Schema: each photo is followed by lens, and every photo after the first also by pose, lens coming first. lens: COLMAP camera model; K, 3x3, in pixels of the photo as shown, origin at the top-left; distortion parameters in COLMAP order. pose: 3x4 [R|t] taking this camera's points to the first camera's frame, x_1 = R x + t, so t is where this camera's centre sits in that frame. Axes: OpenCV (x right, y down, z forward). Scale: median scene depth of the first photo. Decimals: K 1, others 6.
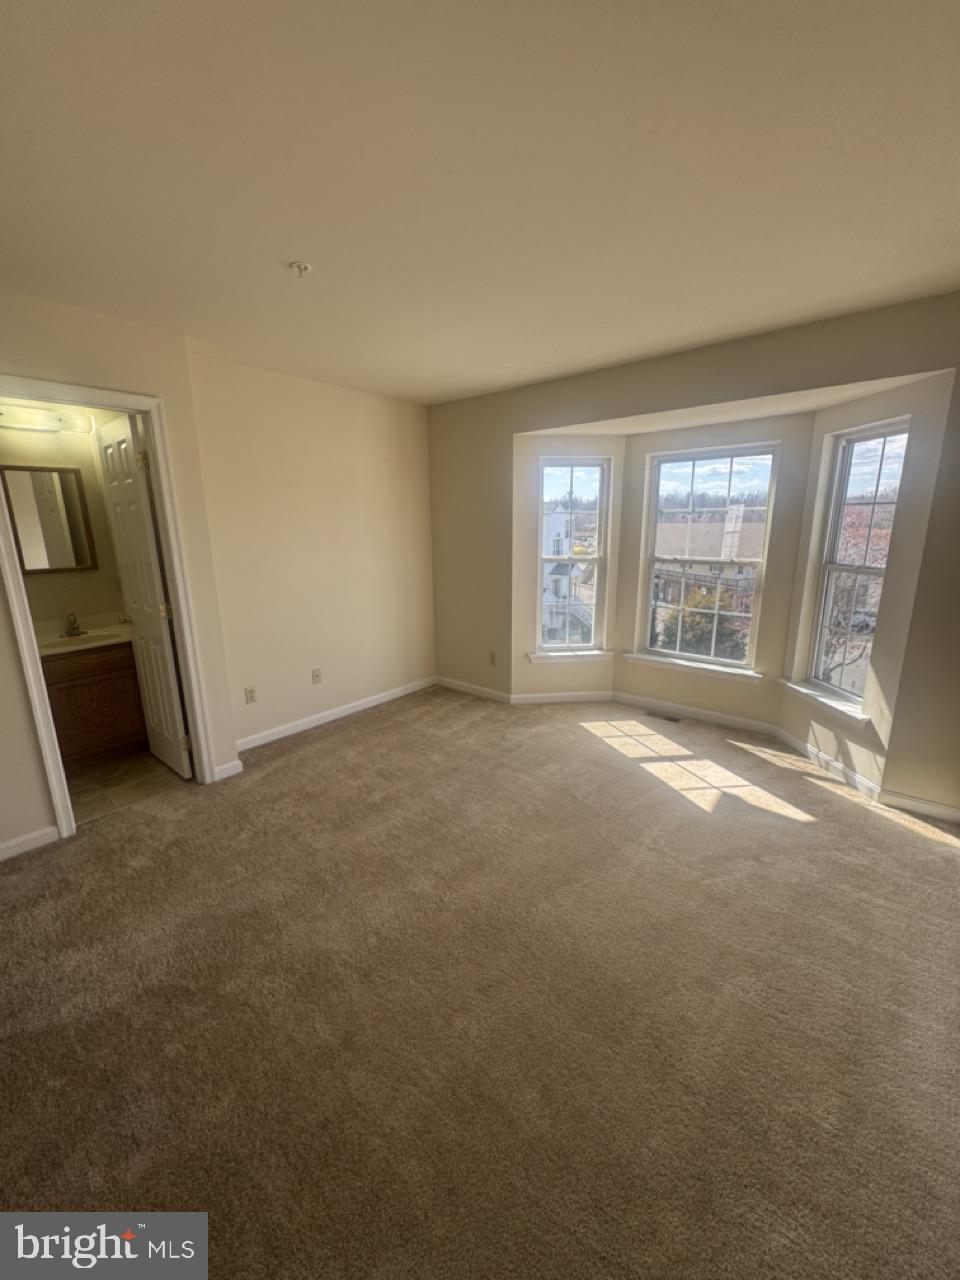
lens RADIAL K [[512.4, 0, 479.5], [0, 512.4, 642.5], [0, 0, 1]] dist [-0.000166, 0.000248]
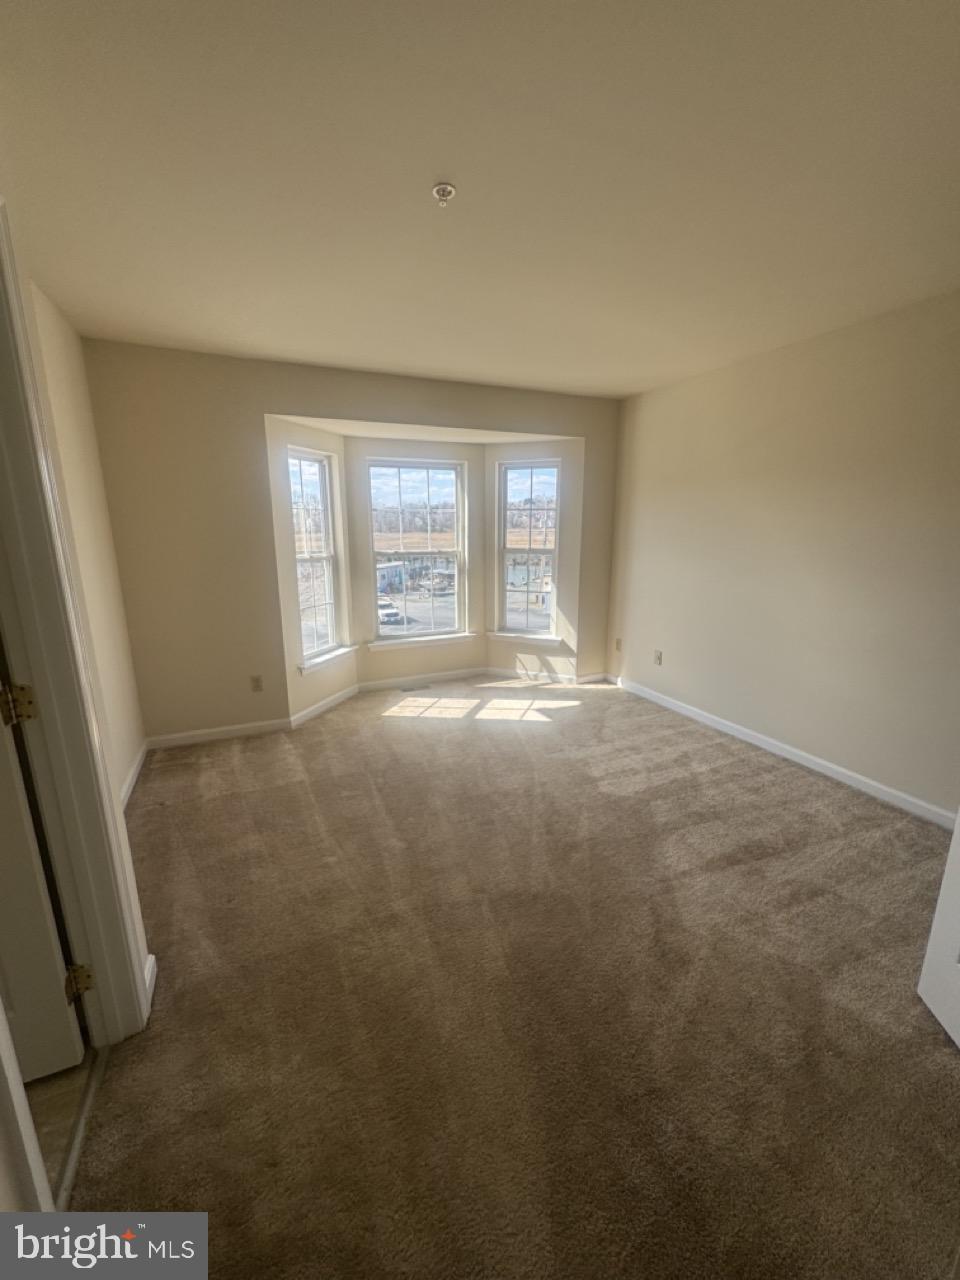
lens RADIAL K [[508.8, 0, 483.0], [0, 508.8, 640.8], [0, 0, 1]] dist [-0.002217, -0.000018]
pose [[0.431875, -0.192083, 0.881243, -0.668575], [0.204338, 0.972492, 0.111831, -0.067016], [-0.878482, 0.131774, 0.459244, 0.384903]]
